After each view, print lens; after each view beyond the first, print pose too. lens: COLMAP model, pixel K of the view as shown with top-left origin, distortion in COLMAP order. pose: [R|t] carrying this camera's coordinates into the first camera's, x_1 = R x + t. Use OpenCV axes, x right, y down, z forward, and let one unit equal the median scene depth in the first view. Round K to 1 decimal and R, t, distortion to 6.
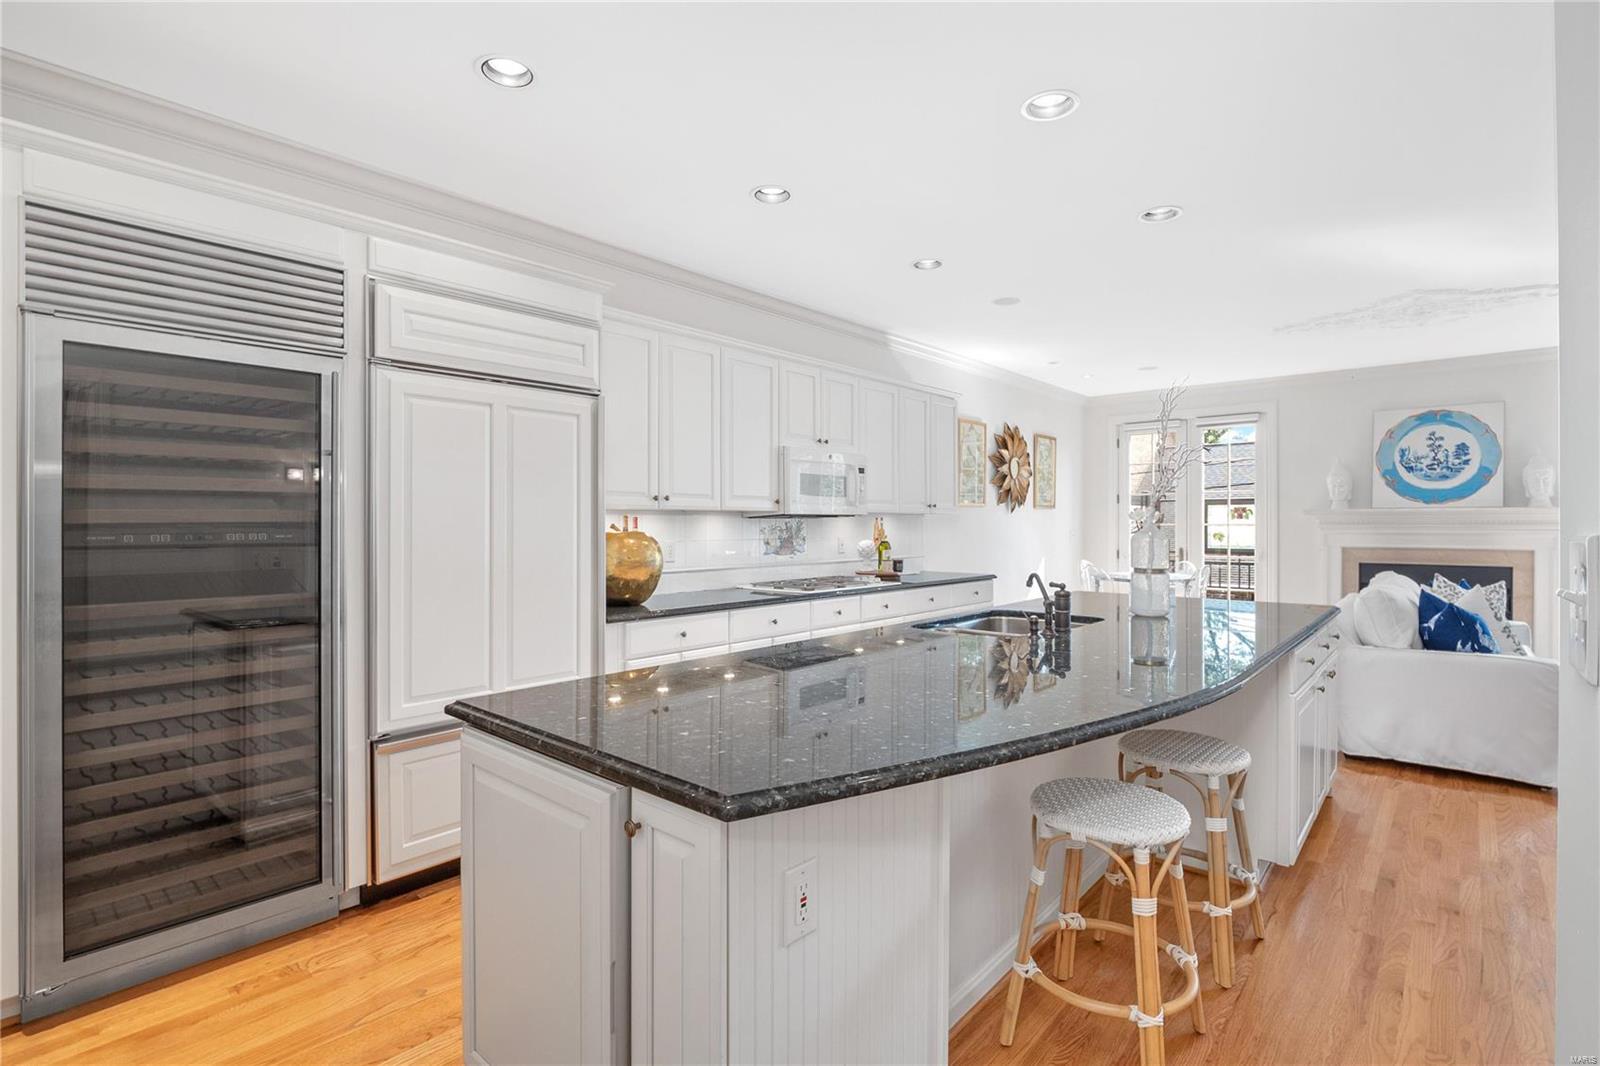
lens RADIAL K [[759.2, 0, 804.5], [0, 759.2, 524.9], [0, 0, 1]] dist [-0.013185, -0.000395]
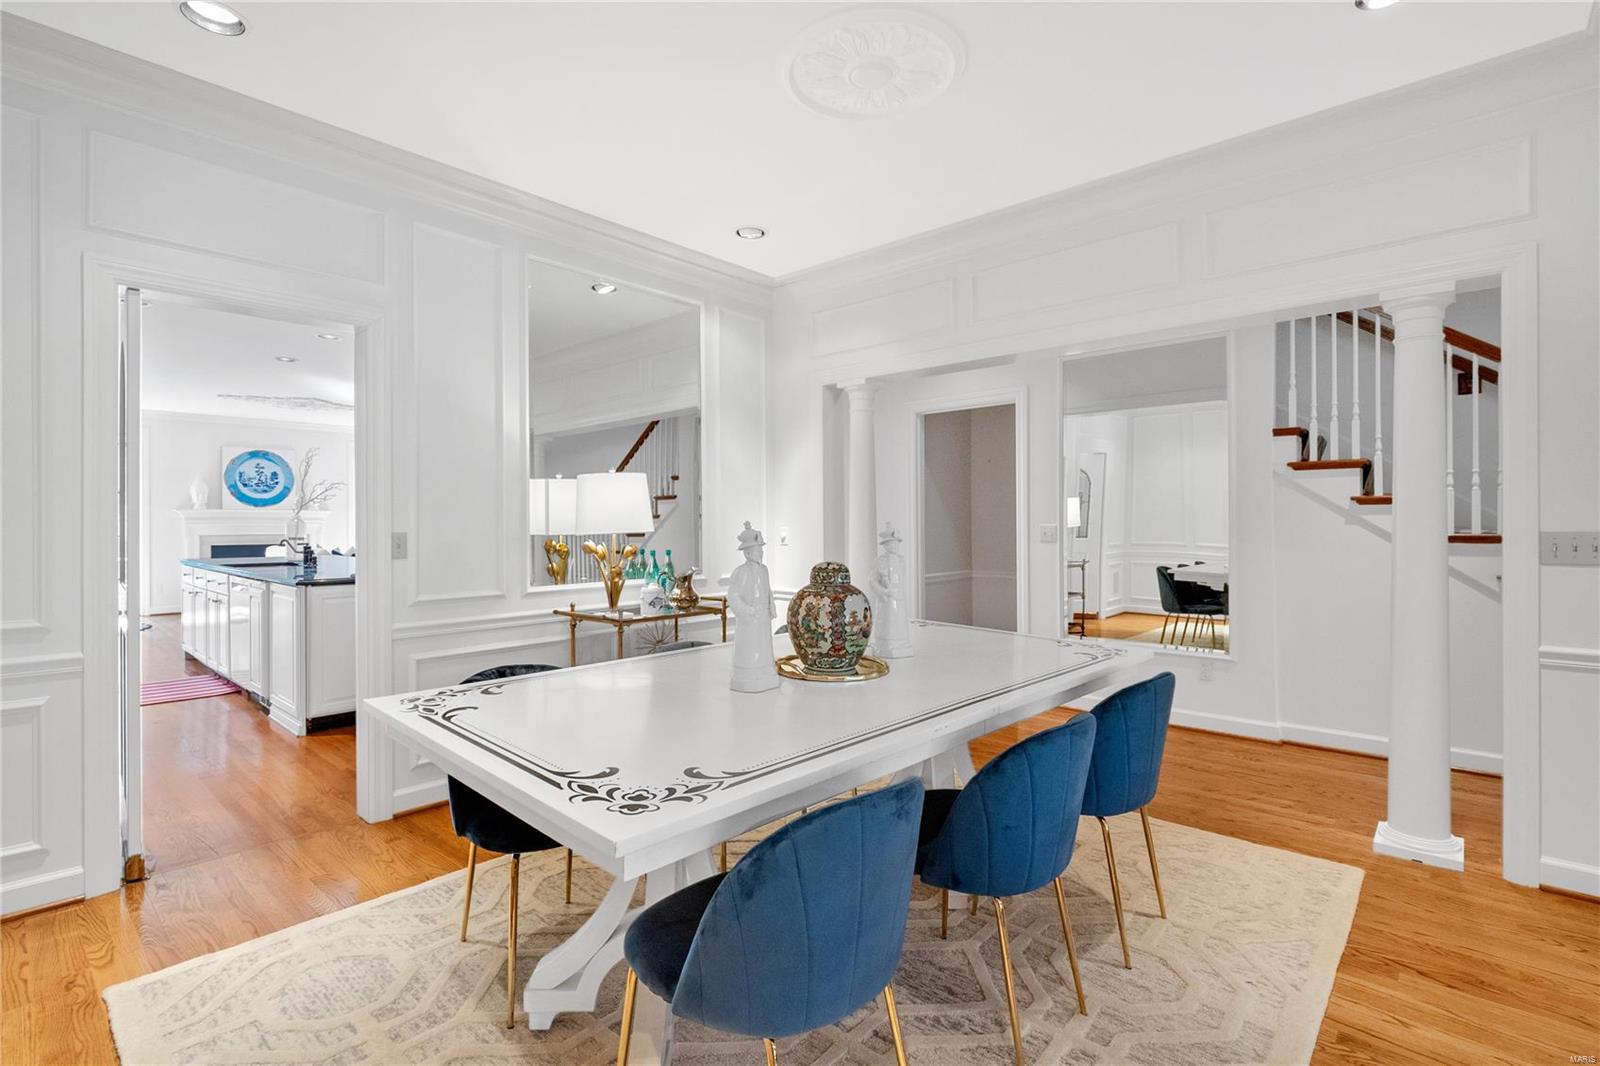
lens RADIAL K [[759.2, 0, 796.1], [0, 759.2, 523.0], [0, 0, 1]] dist [-0.013185, -0.000395]
pose [[0.044064, -0.007444, 0.999001, -0.778975], [0.002603, 0.999970, 0.007337, -0.002190], [-0.999025, 0.002277, 0.044082, -0.254839]]
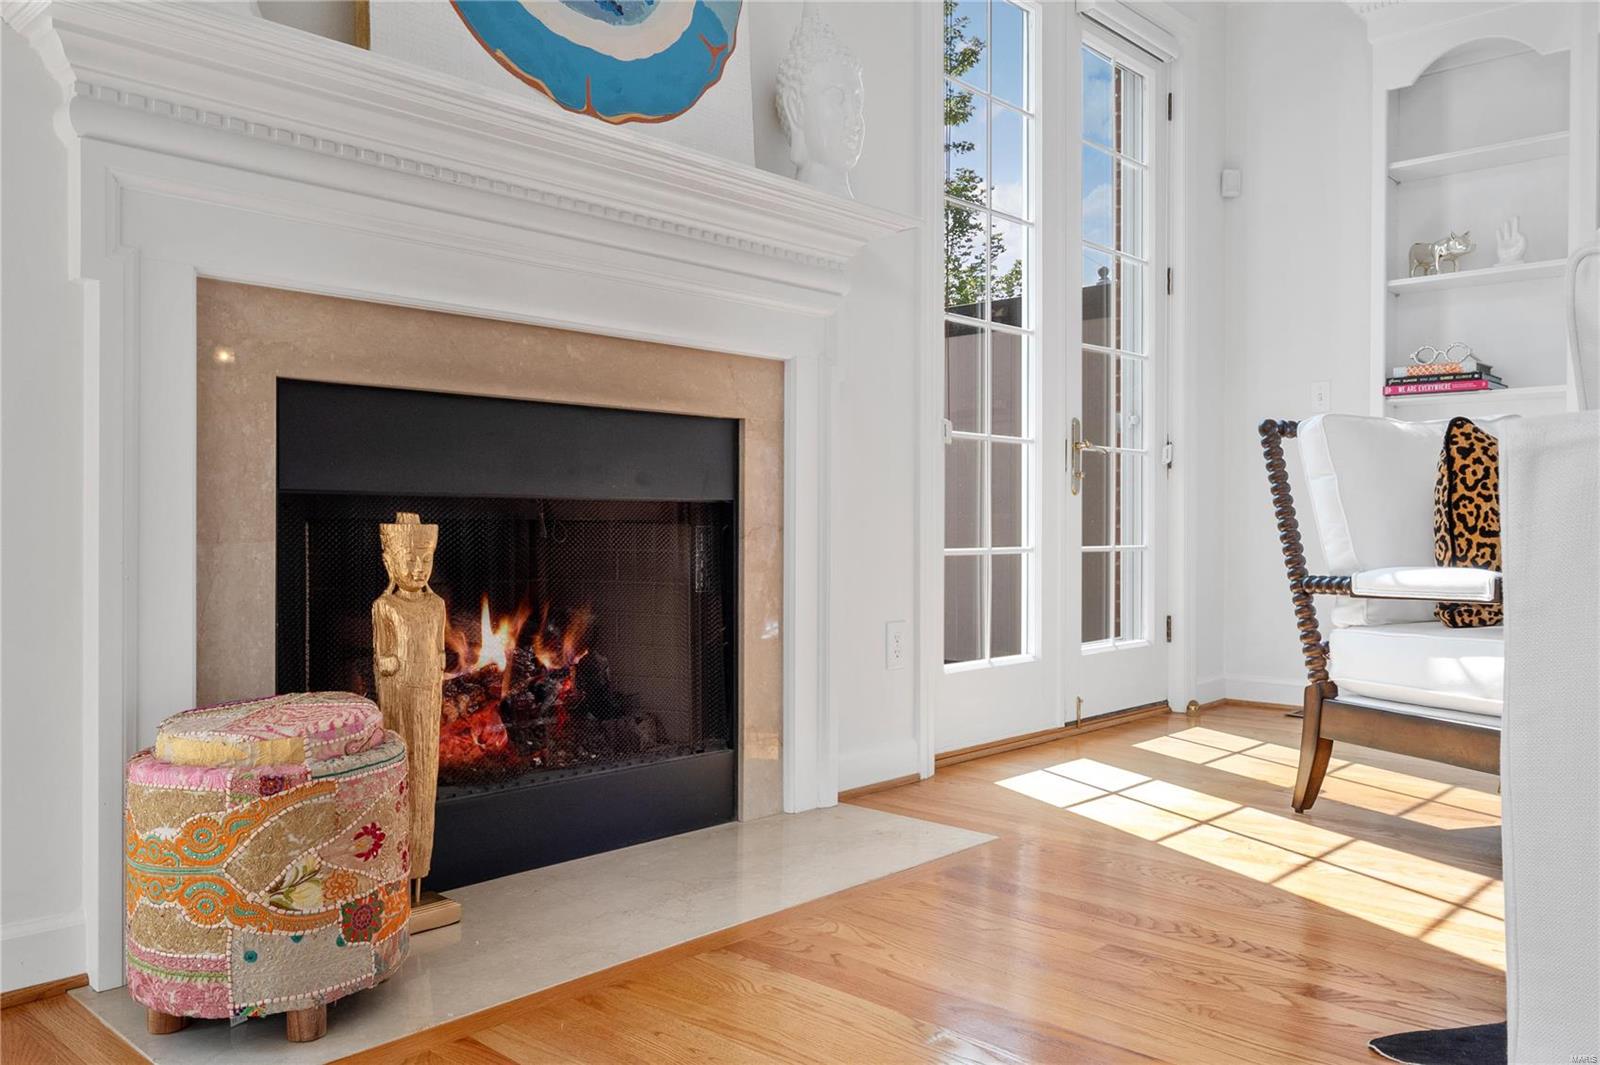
lens RADIAL K [[1229.4, 0, 797.6], [0, 1229.4, 527.1], [0, 0, 1]] dist [-0.002874, -0.004465]
pose [[0.032518, -0.003692, 0.999464, 0.489933], [-0.001247, 0.999992, 0.003735, 0.090567], [-0.999470, -0.001368, 0.032513, 0.939437]]
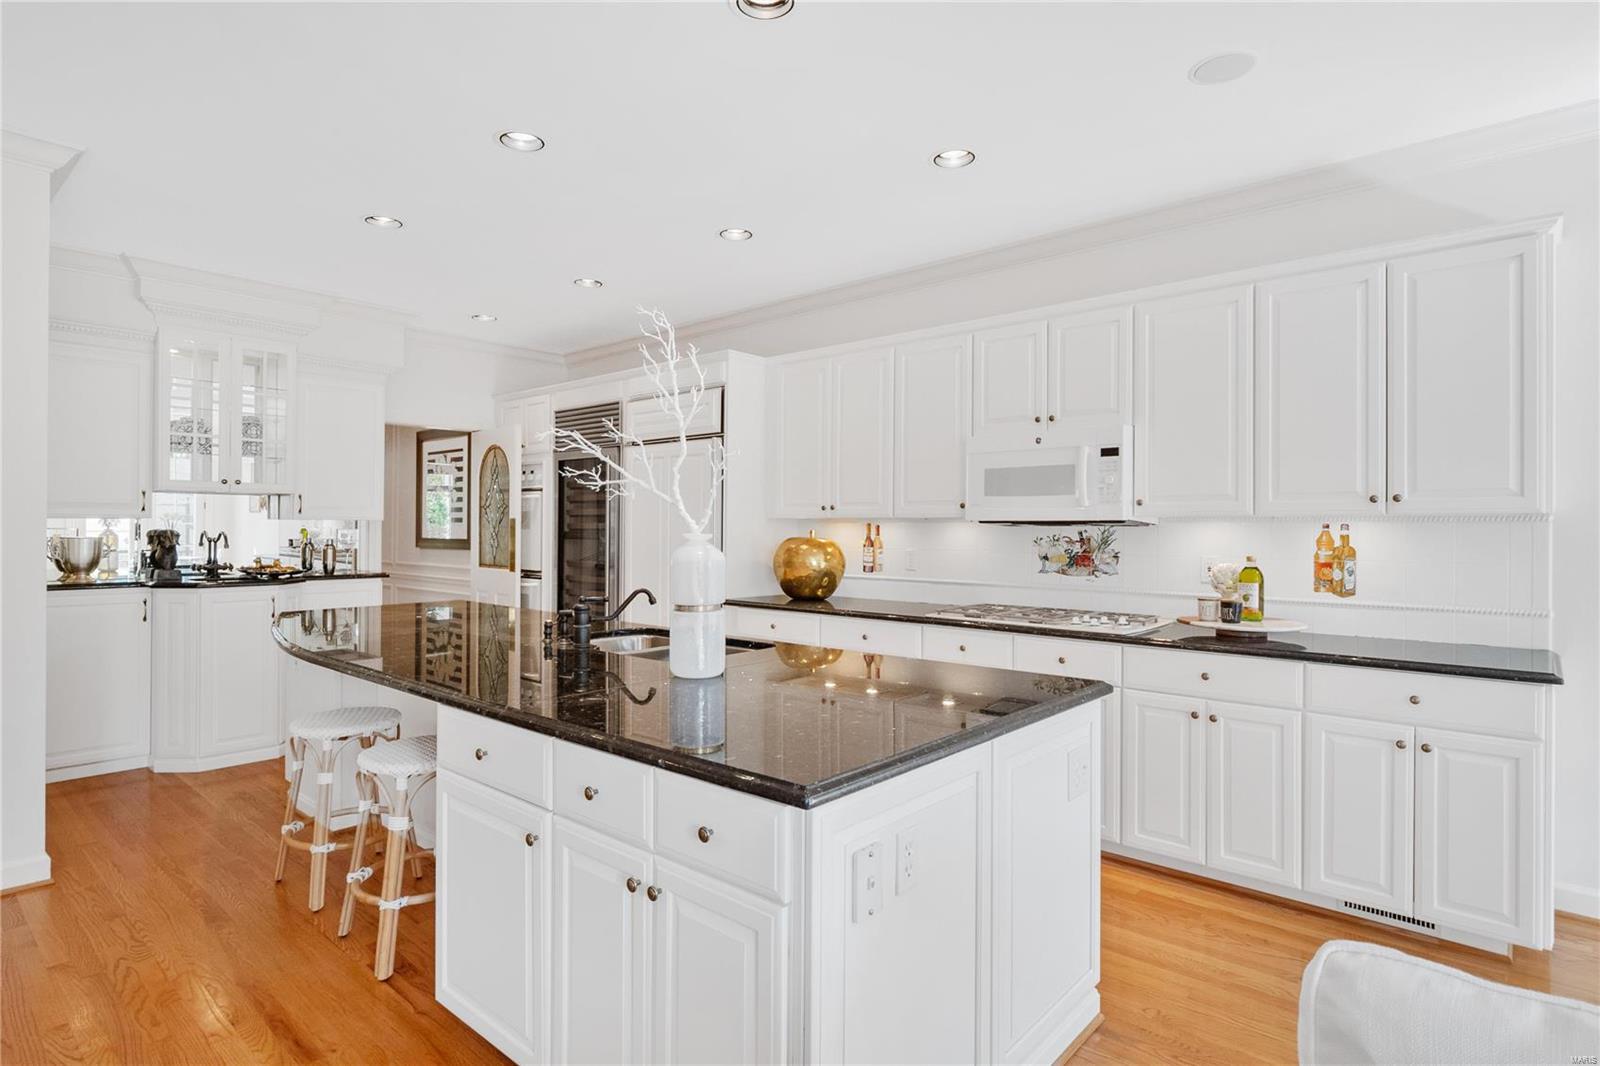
lens RADIAL K [[852.7, 0, 784.9], [0, 852.7, 530.6], [0, 0, 1]] dist [-0.007499, -0.000390]
pose [[-0.016384, 0.005395, -0.999851, 0.601303], [-0.005294, 0.999971, 0.005483, -0.005310], [0.999852, 0.005383, -0.016355, 0.552293]]
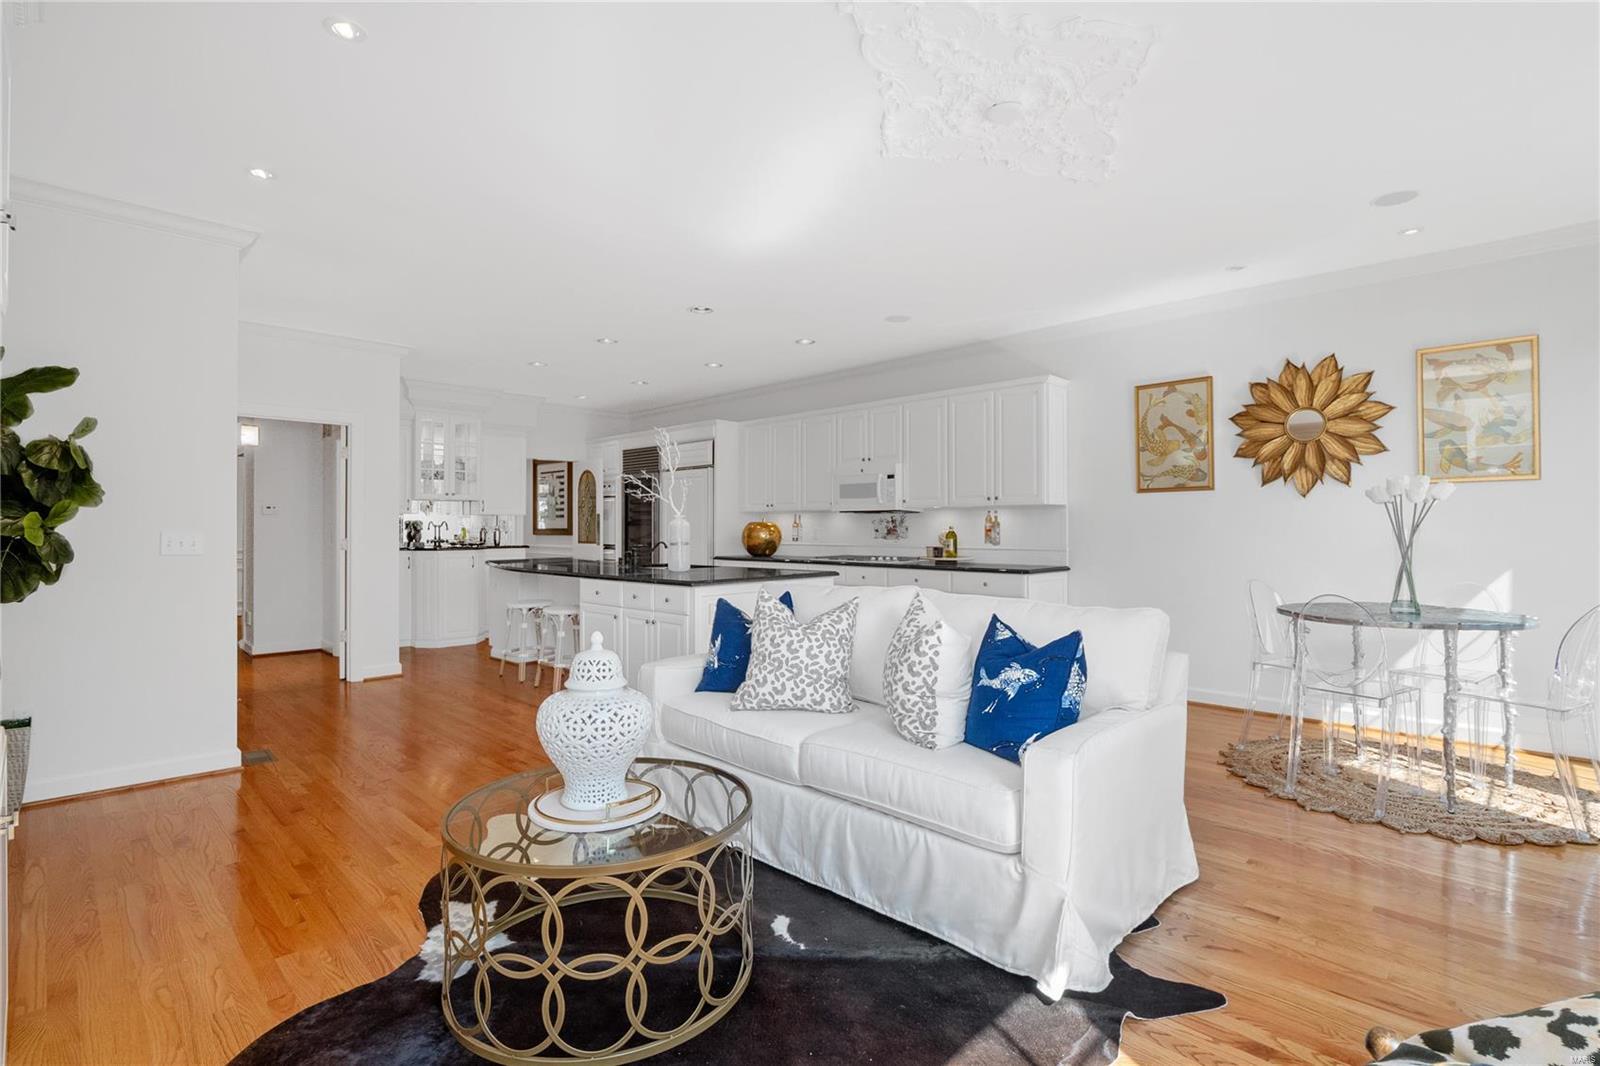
lens RADIAL K [[759.2, 0, 792.8], [0, 759.2, 525.5], [0, 0, 1]] dist [-0.013185, -0.000395]
pose [[-0.059595, 0.001011, -0.998222, 1.049945], [0.001958, 0.999998, 0.000896, 0.009049], [0.998221, -0.001901, -0.059597, 0.680867]]
